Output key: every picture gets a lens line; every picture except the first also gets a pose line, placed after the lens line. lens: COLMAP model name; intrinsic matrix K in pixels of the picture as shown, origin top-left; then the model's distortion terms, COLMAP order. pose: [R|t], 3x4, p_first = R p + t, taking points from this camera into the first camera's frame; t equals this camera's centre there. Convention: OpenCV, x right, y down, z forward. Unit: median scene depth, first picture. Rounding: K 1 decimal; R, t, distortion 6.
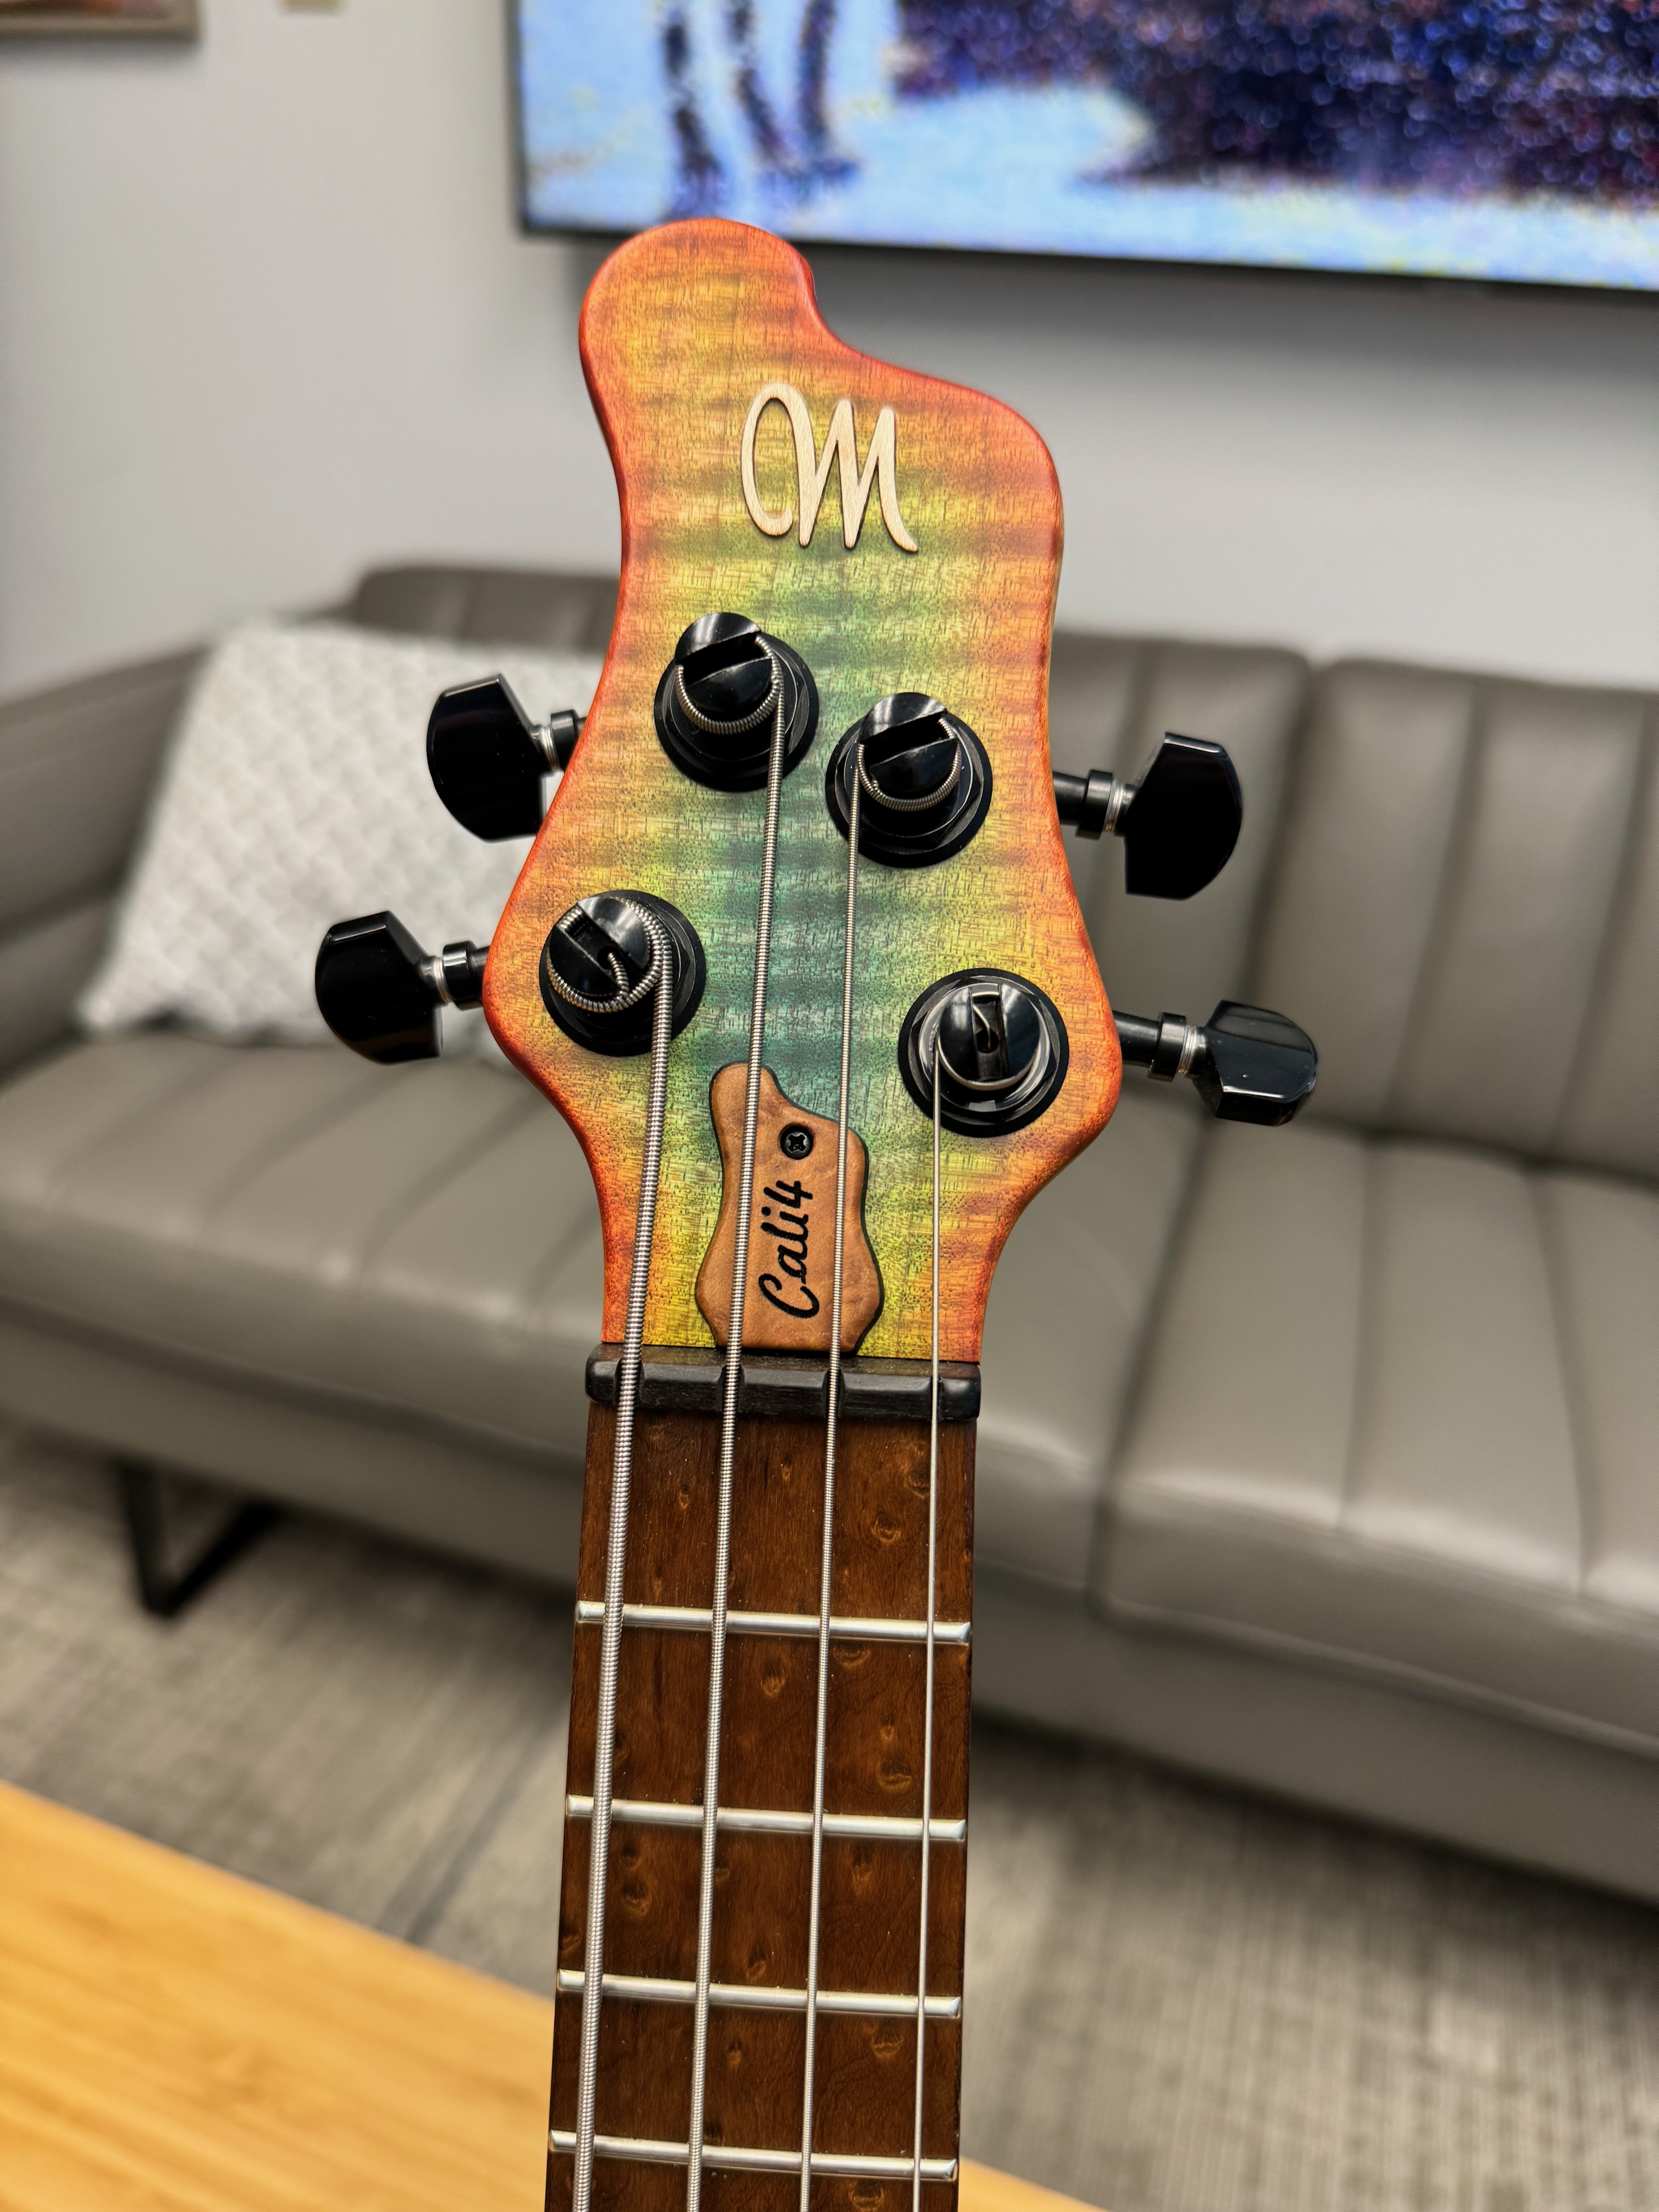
lens RADIAL K [[1587.2, 0, 849.8], [0, 1587.2, 1103.4], [0, 0, 1]] dist [0.005410, -0.021305]
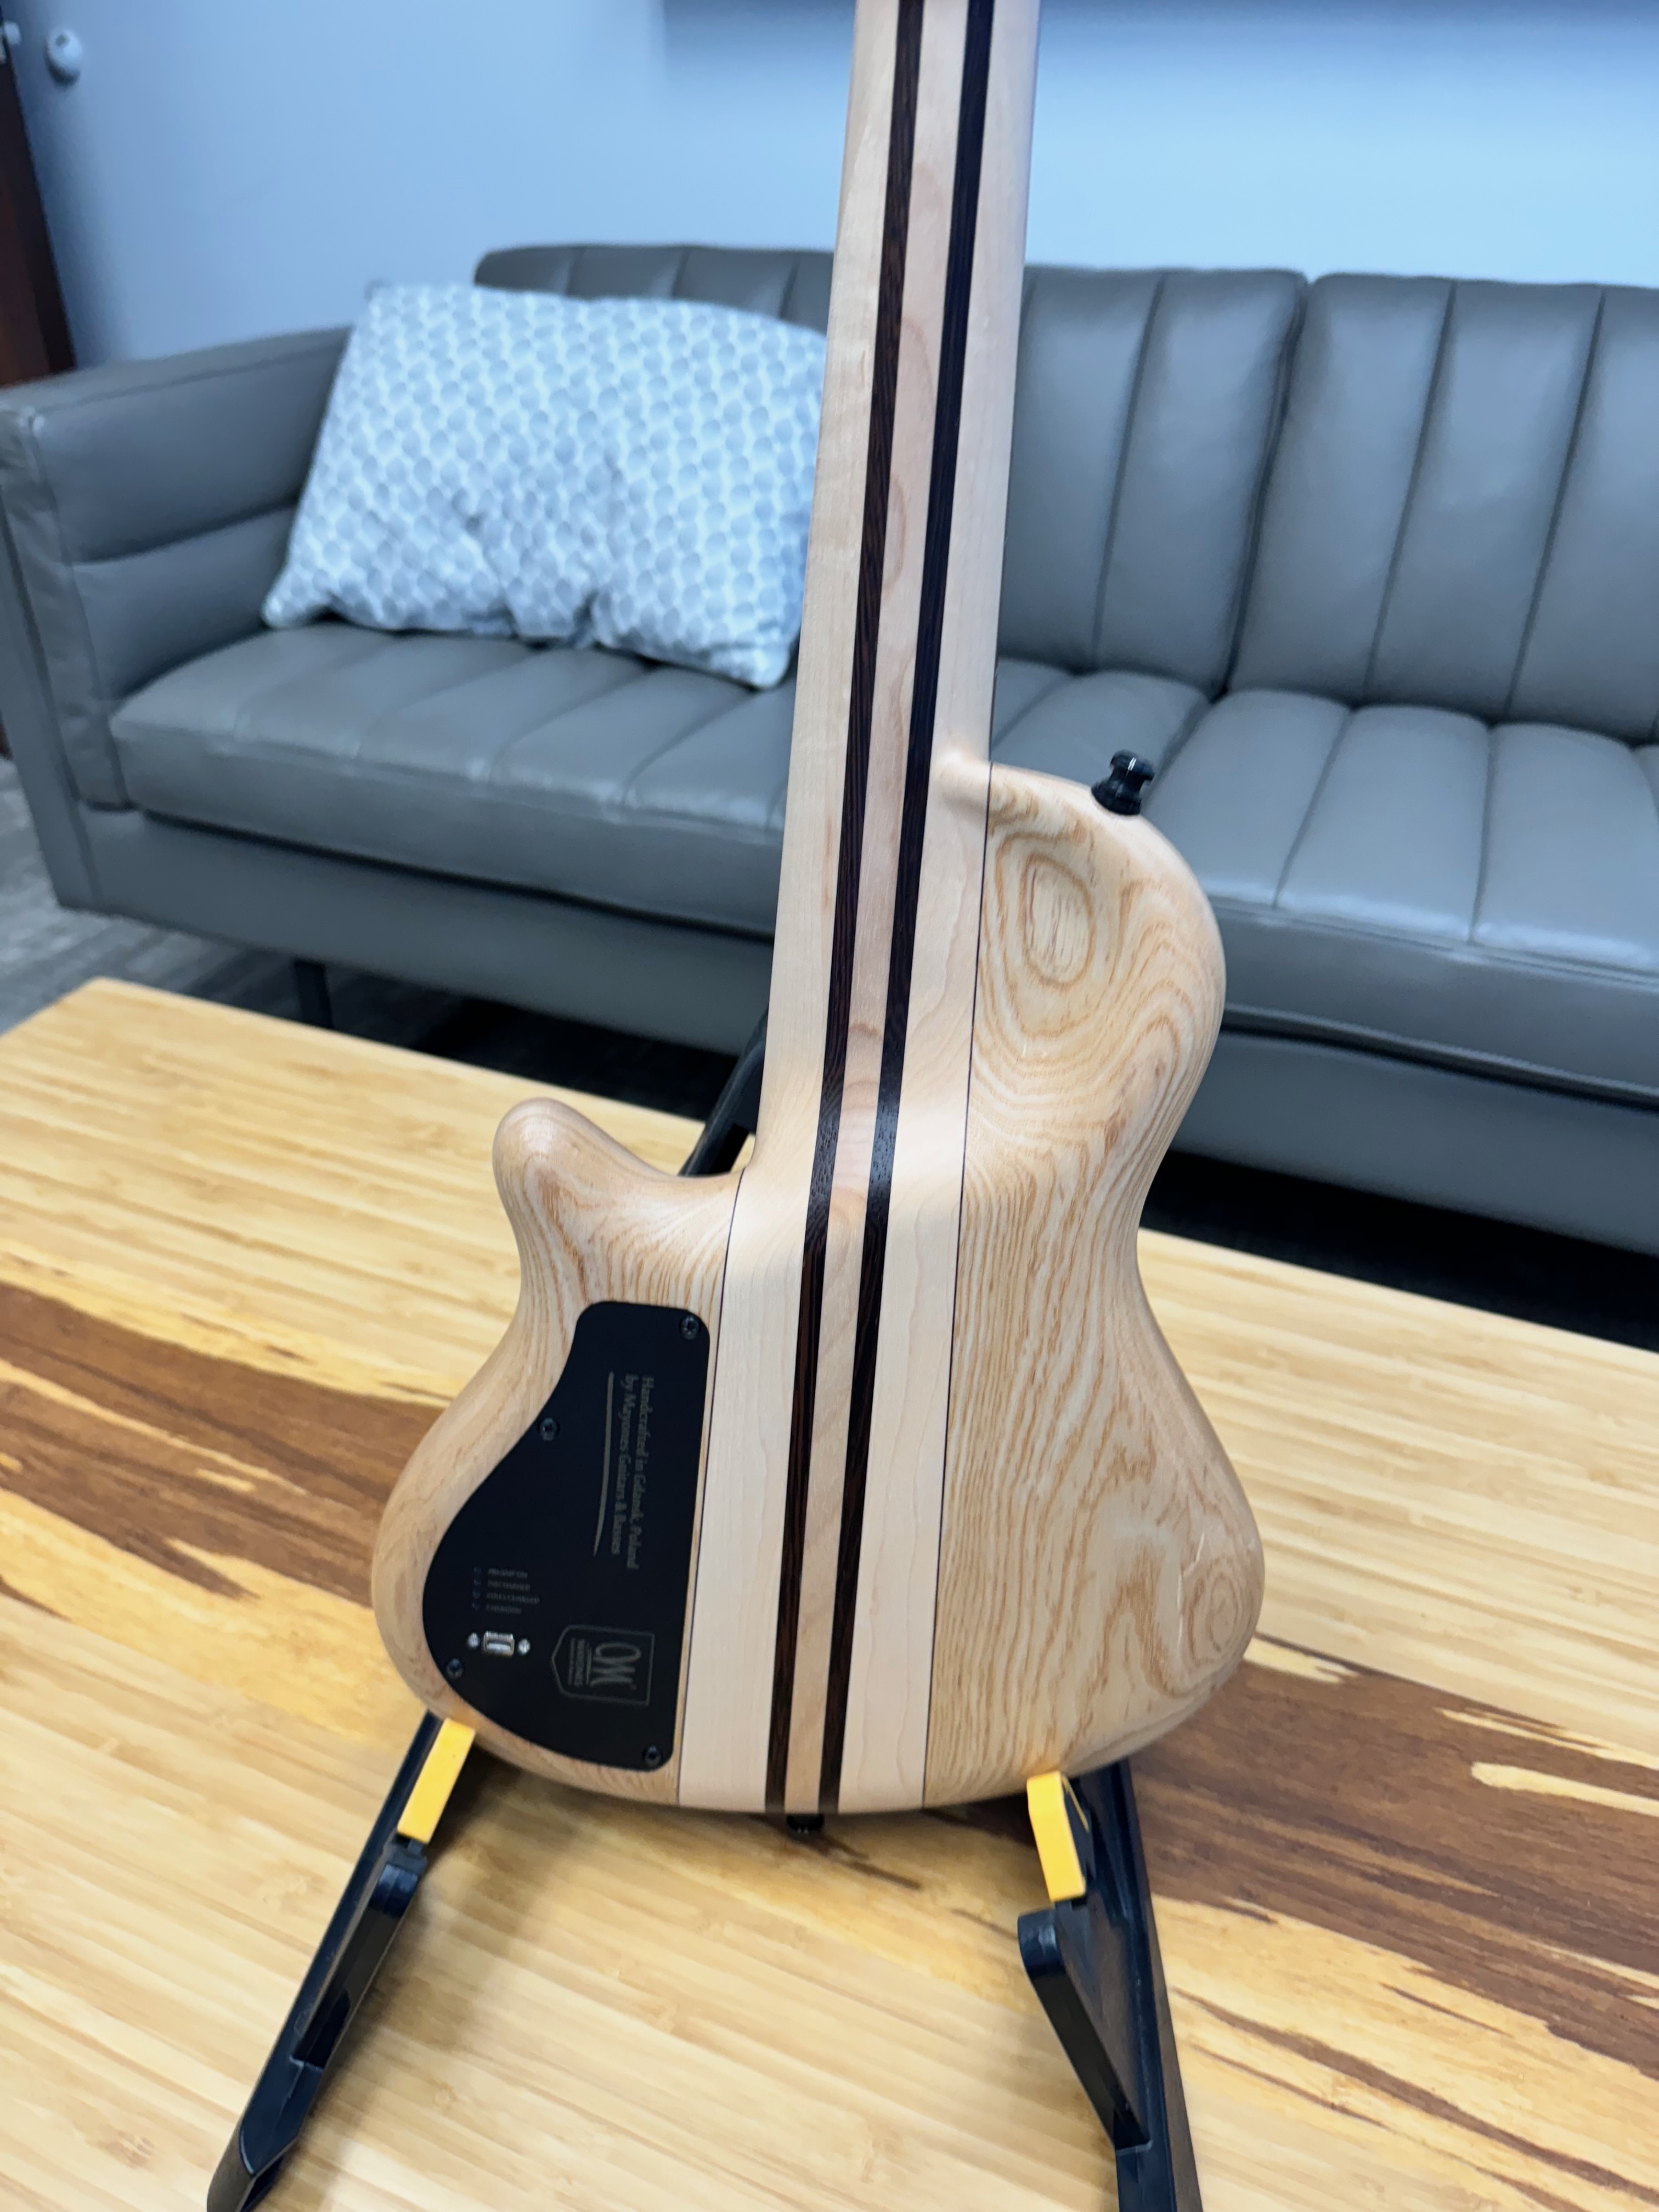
lens RADIAL K [[1587.2, 0, 861.4], [0, 1587.2, 1102.4], [0, 0, 1]] dist [0.005410, -0.021305]
pose [[0.998185, 0.000641, -0.060226, 0.045387], [0.002770, 0.998397, 0.056531, 0.277113], [0.060166, -0.056595, 0.996583, -0.205640]]
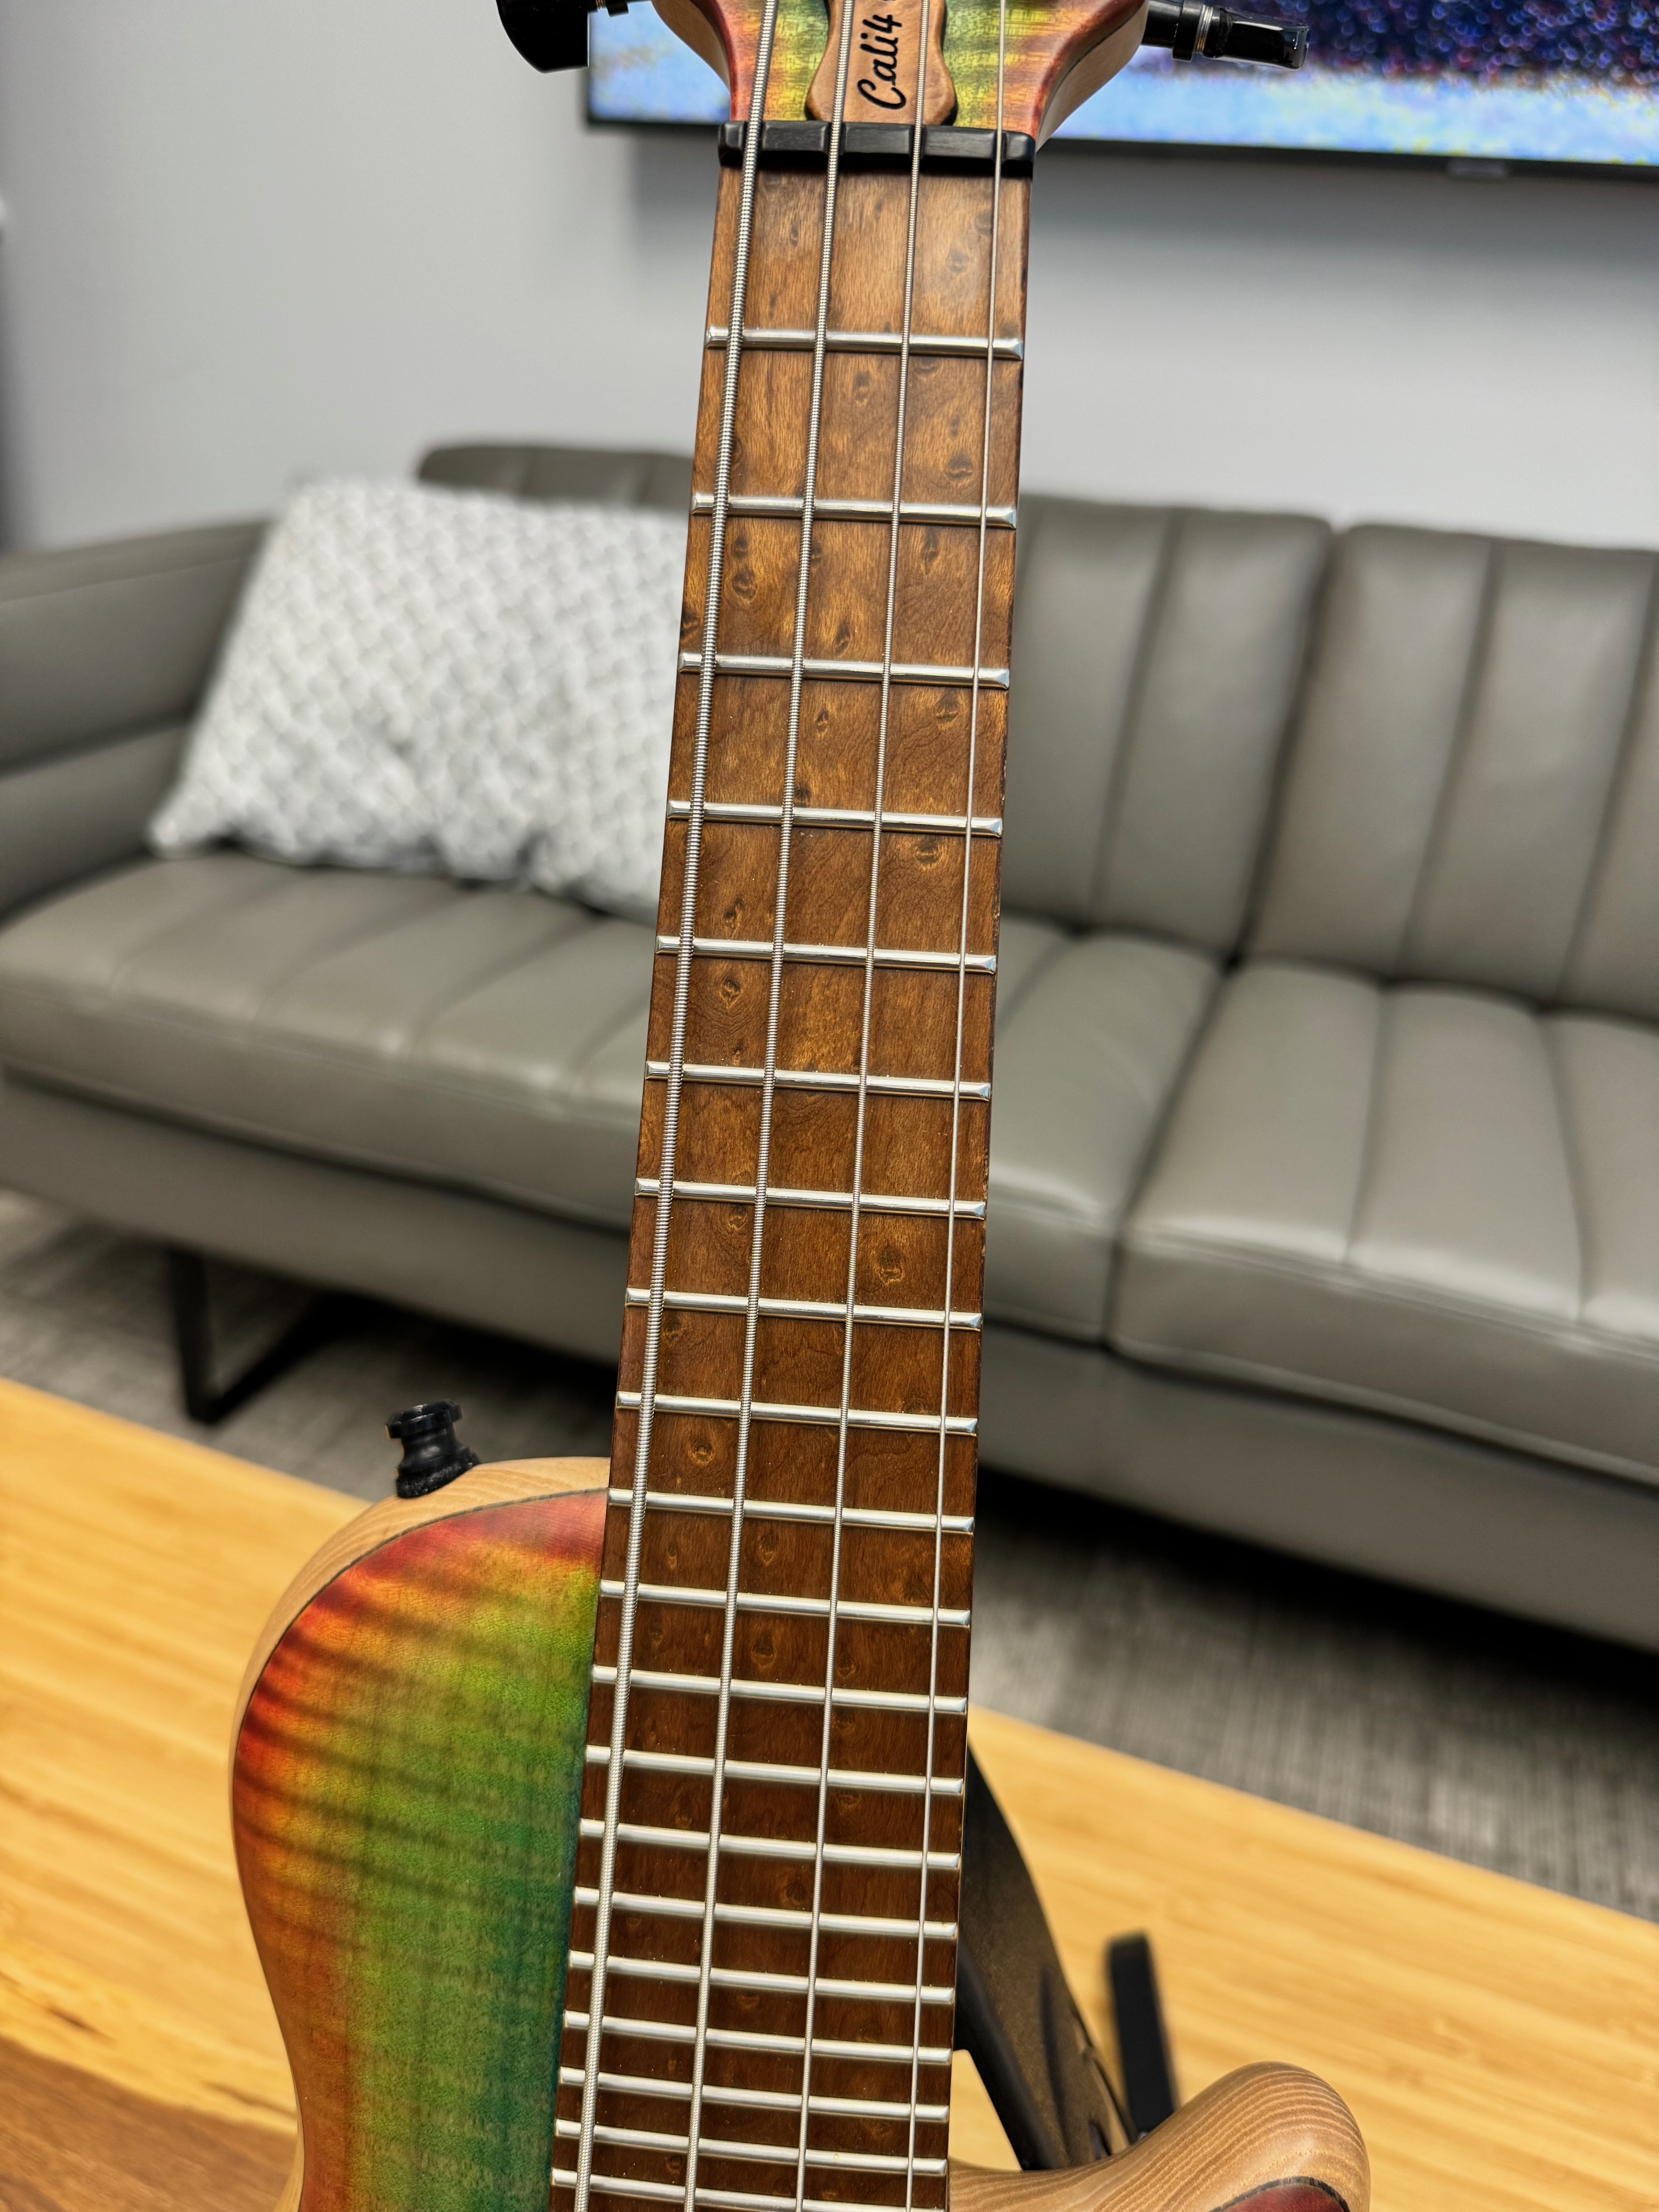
lens RADIAL K [[1587.2, 0, 858.6], [0, 1587.2, 1122.7], [0, 0, 1]] dist [0.005410, -0.021305]
pose [[0.999686, 0.023274, -0.009252, -0.004206], [-0.023472, 0.999484, -0.021932, 0.162895], [0.008737, 0.022142, 0.999717, -0.038148]]
